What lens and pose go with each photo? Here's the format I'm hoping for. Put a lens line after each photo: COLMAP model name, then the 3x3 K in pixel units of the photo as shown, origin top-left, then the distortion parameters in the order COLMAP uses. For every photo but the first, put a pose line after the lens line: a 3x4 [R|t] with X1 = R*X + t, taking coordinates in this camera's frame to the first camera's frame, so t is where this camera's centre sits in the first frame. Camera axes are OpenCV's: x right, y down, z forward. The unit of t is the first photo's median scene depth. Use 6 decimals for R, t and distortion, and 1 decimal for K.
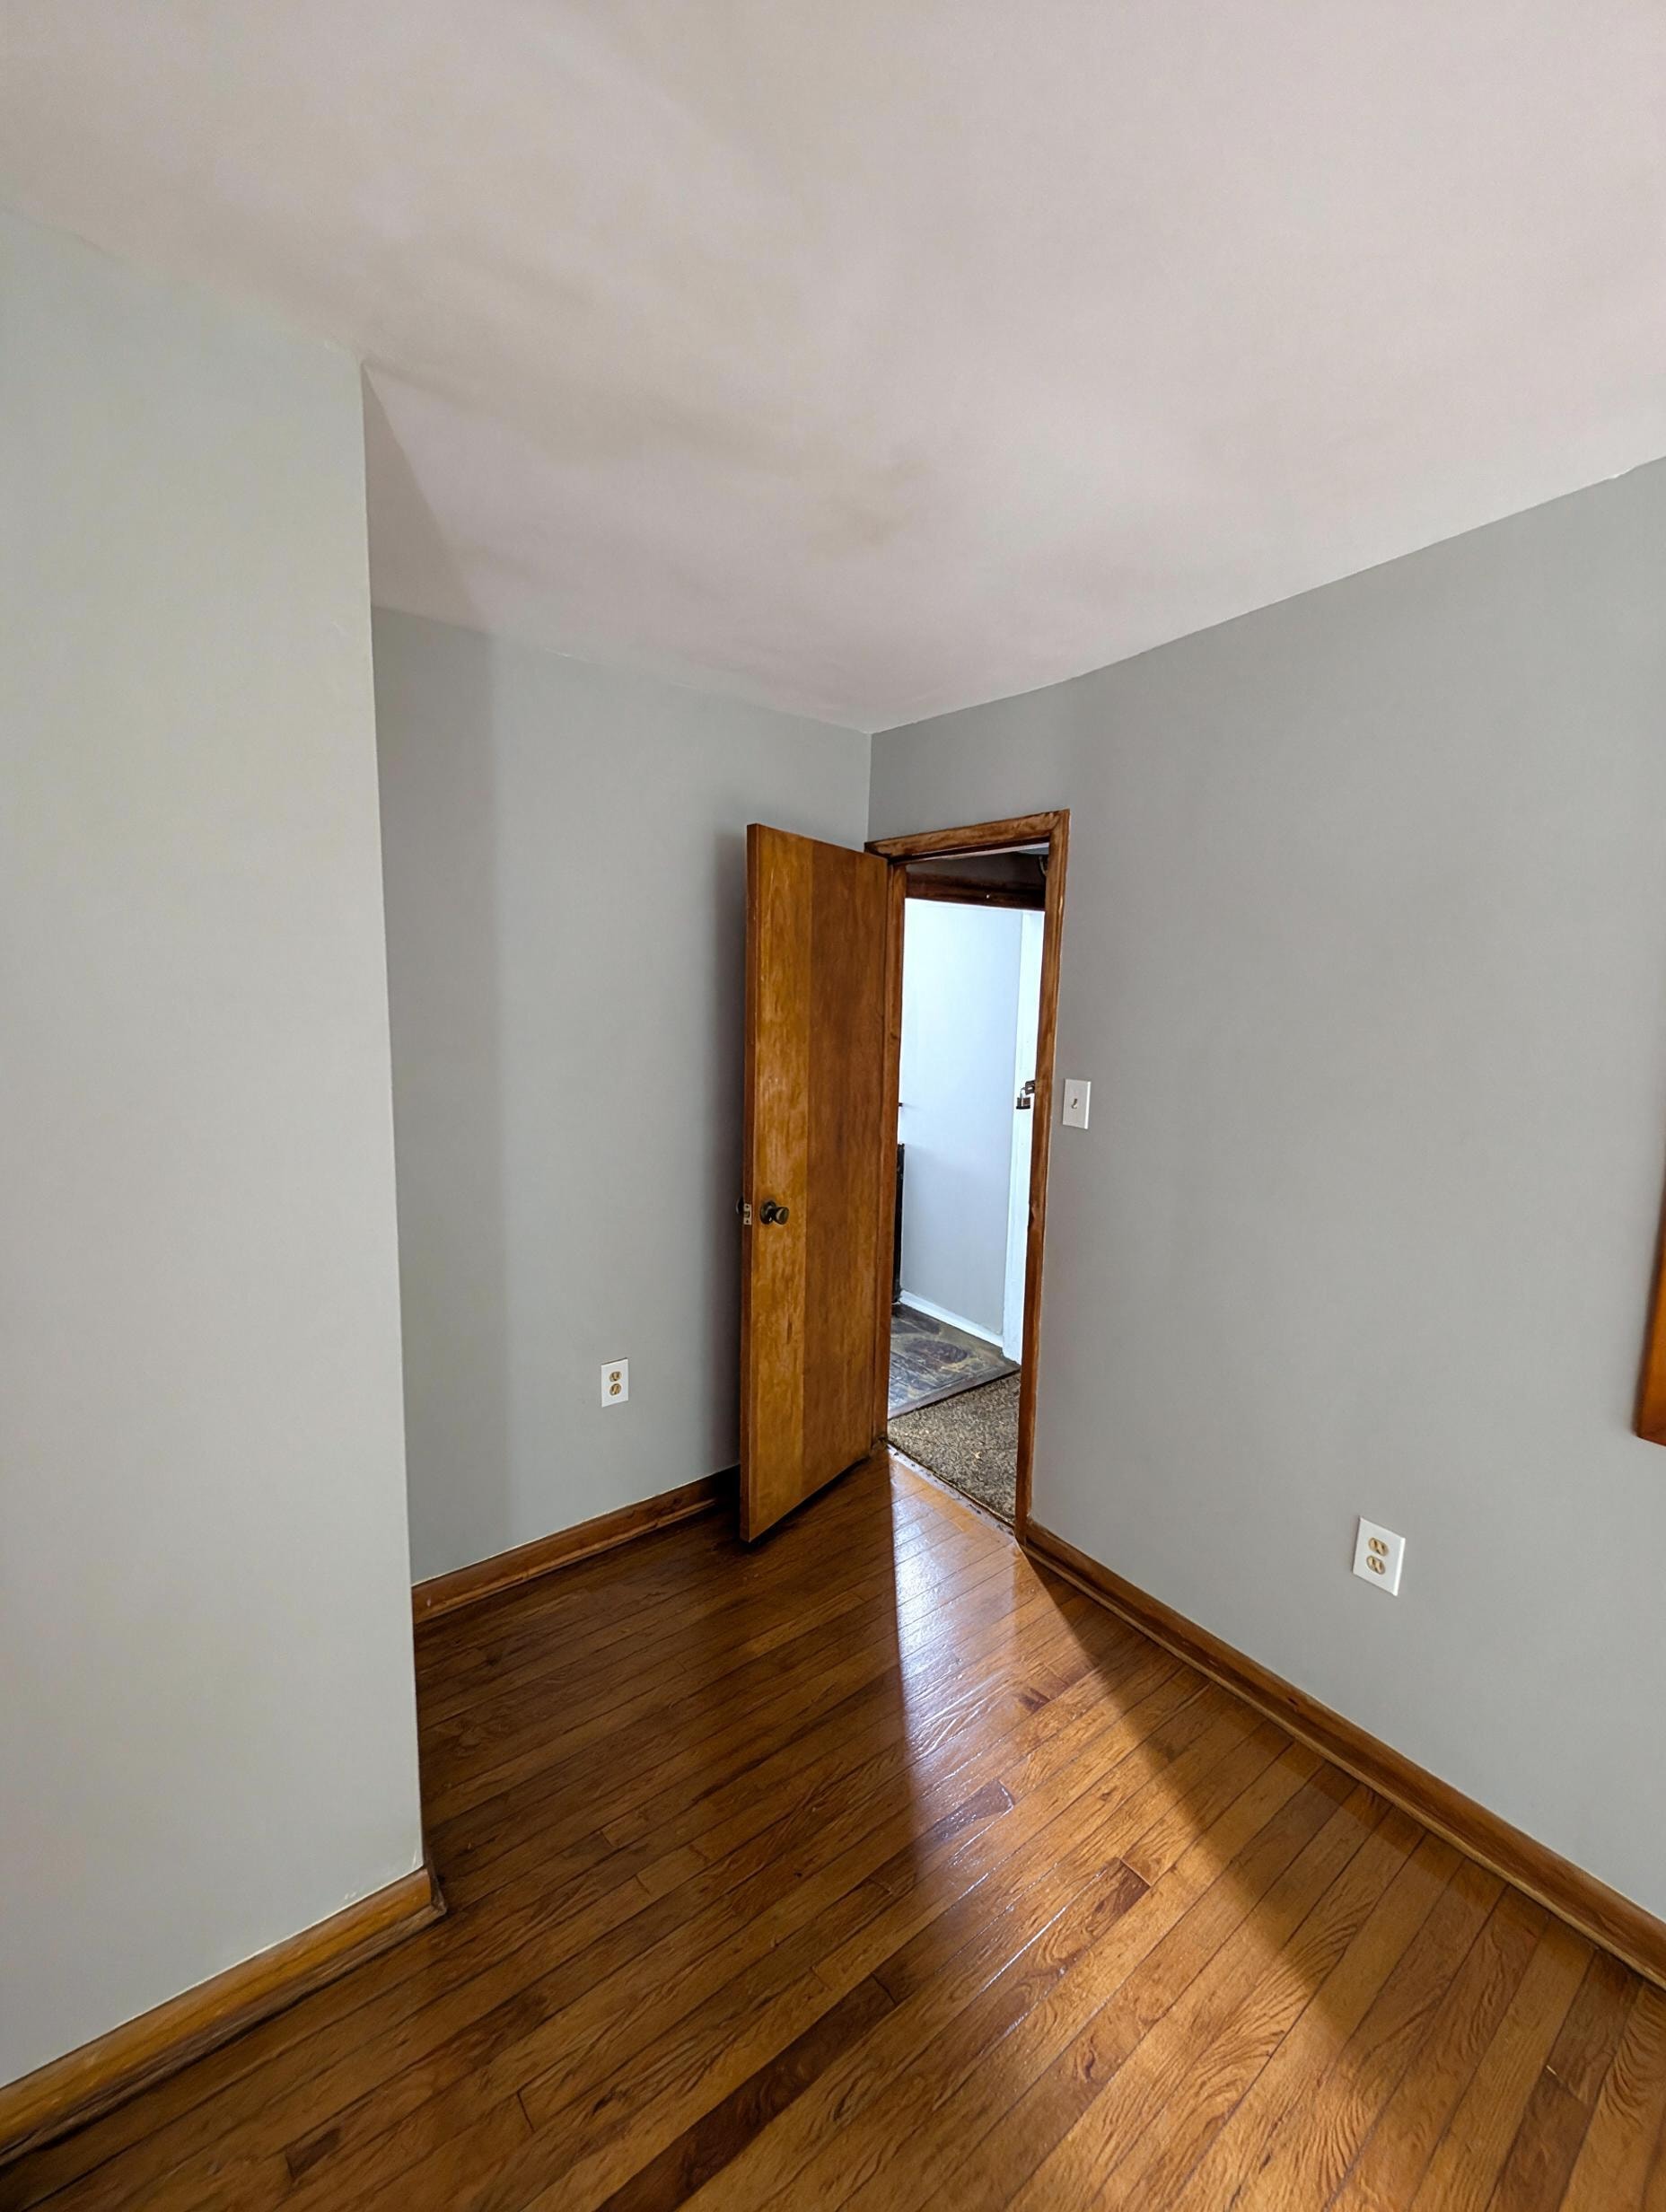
lens RADIAL K [[824.6, 0, 833.1], [0, 824.6, 1103.0], [0, 0, 1]] dist [0.006473, -0.003240]
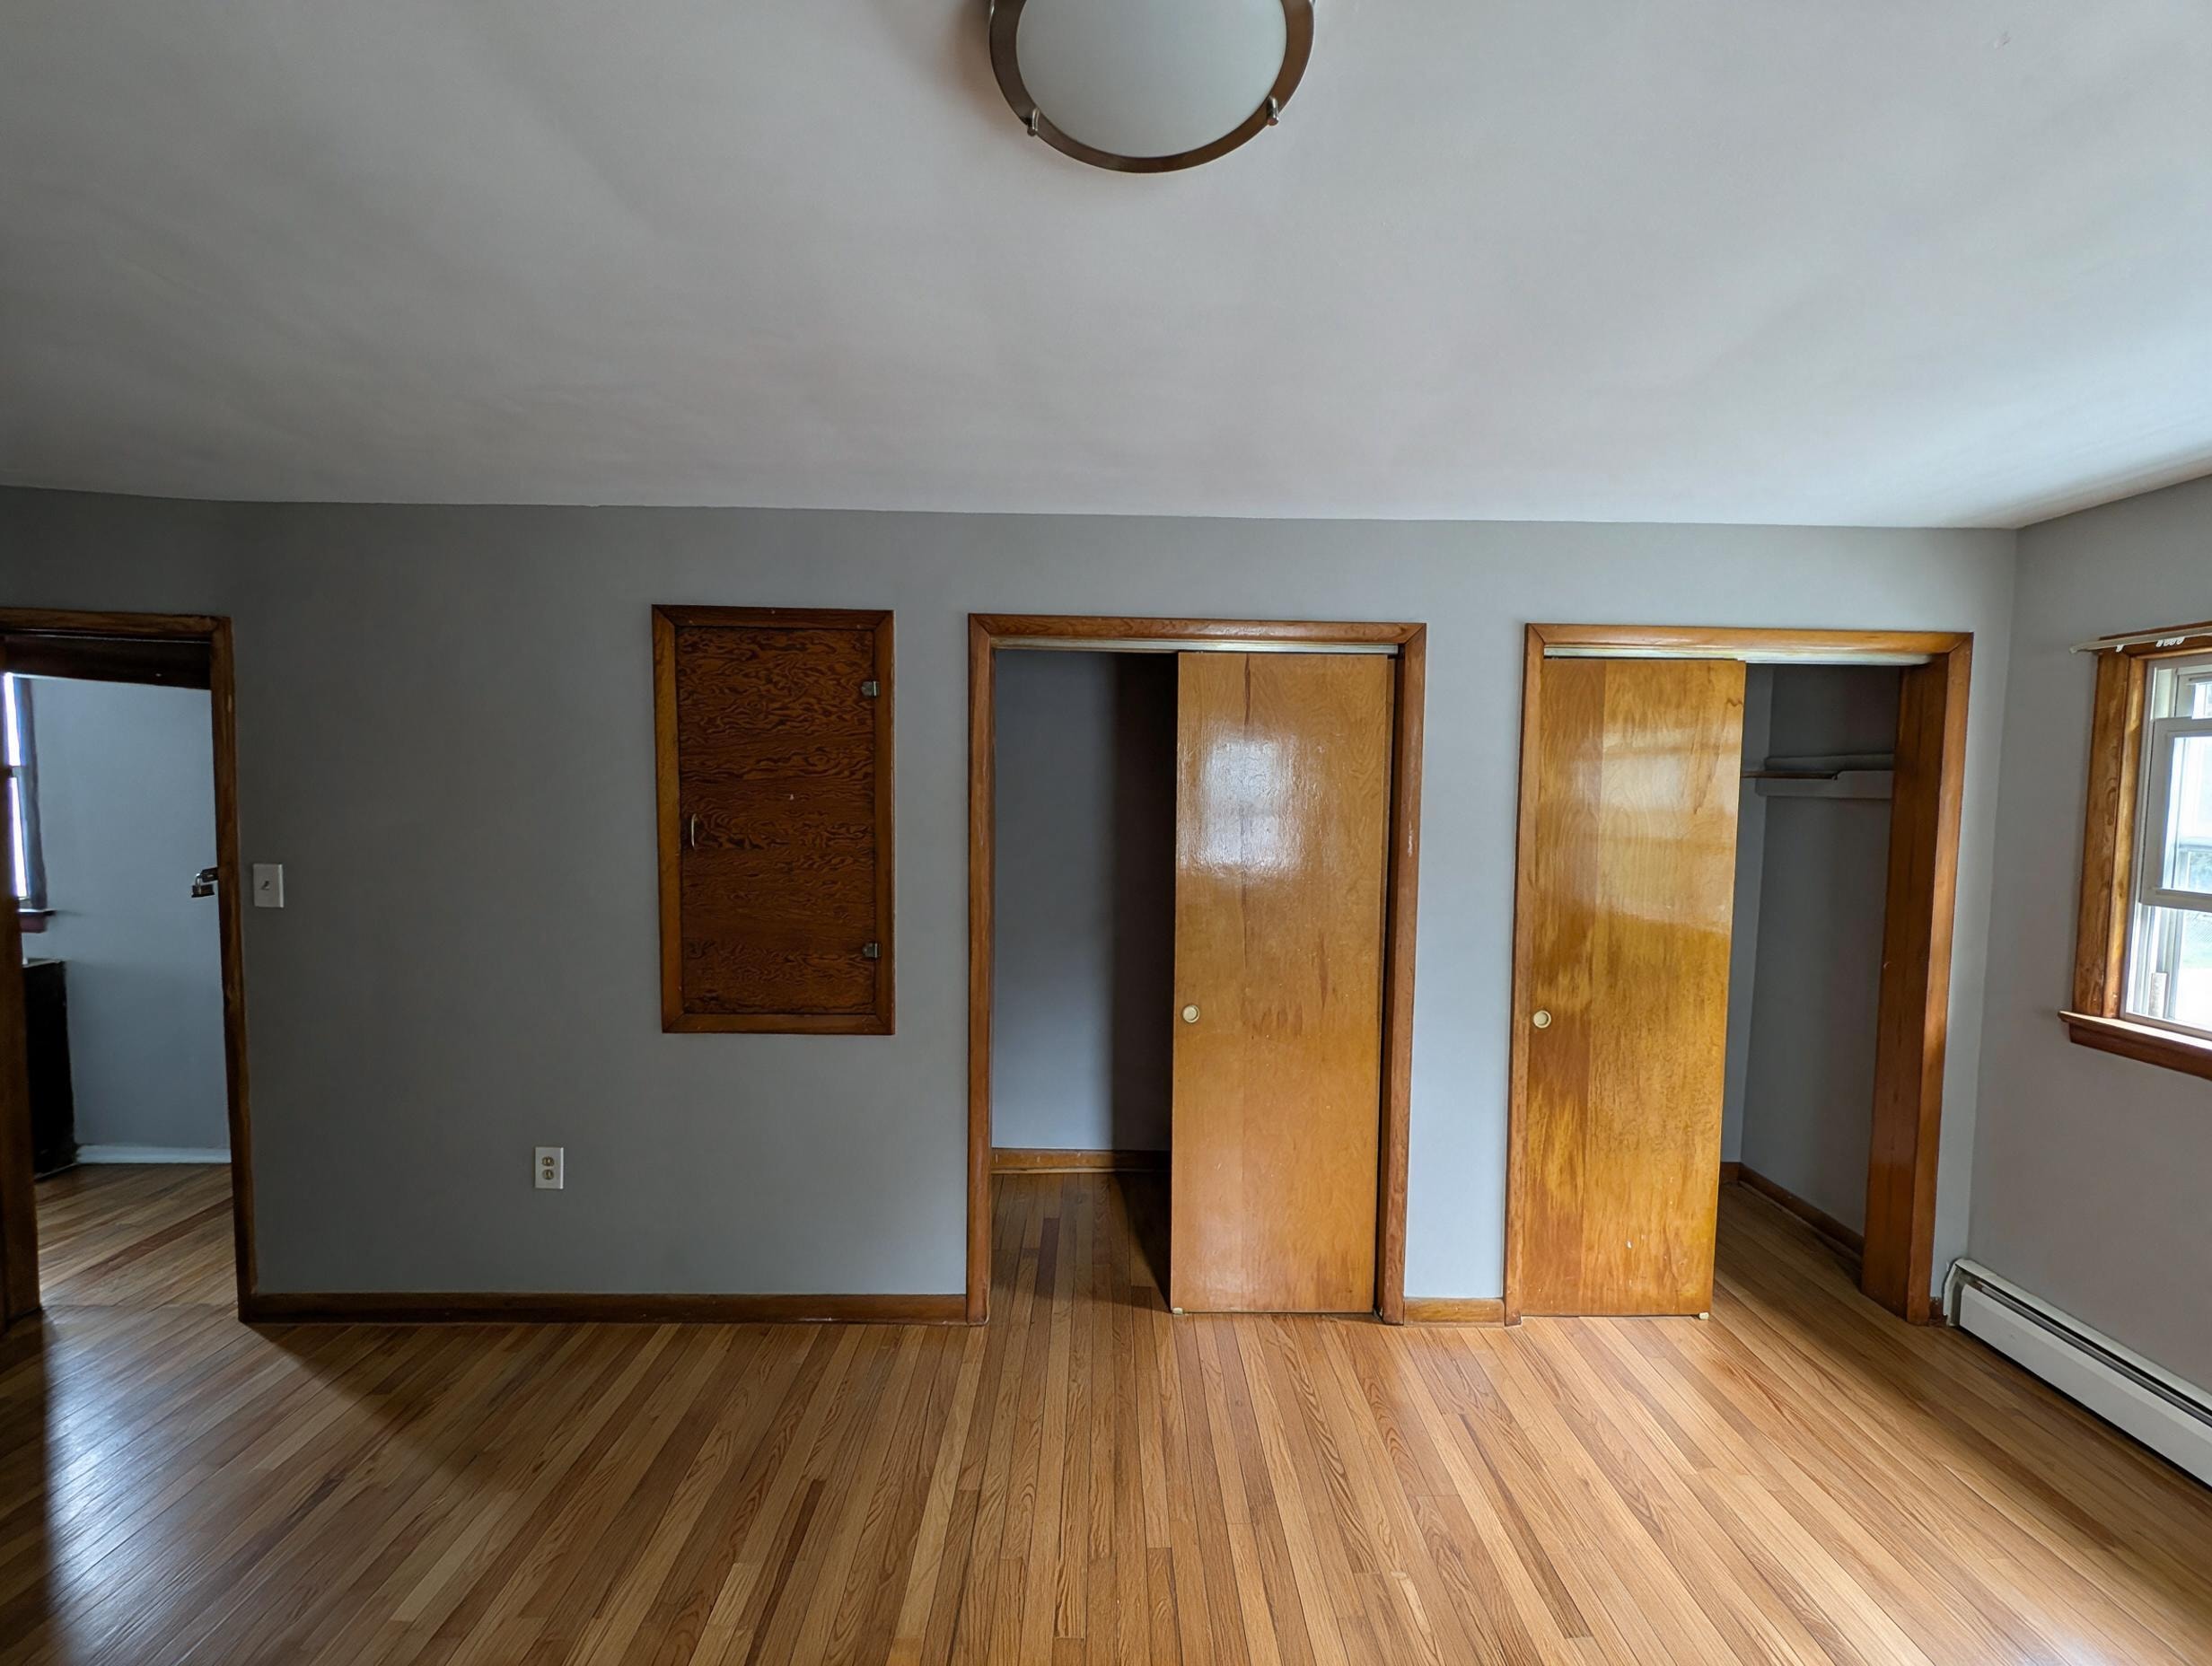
lens RADIAL K [[824.6, 0, 1104.1], [0, 824.6, 831.8], [0, 0, 1]] dist [0.006473, -0.003240]
pose [[0.579387, -0.055760, 0.813143, 0.048981], [0.089891, 0.995943, 0.004246, 0.024194], [-0.810080, 0.070635, 0.582049, -0.524834]]
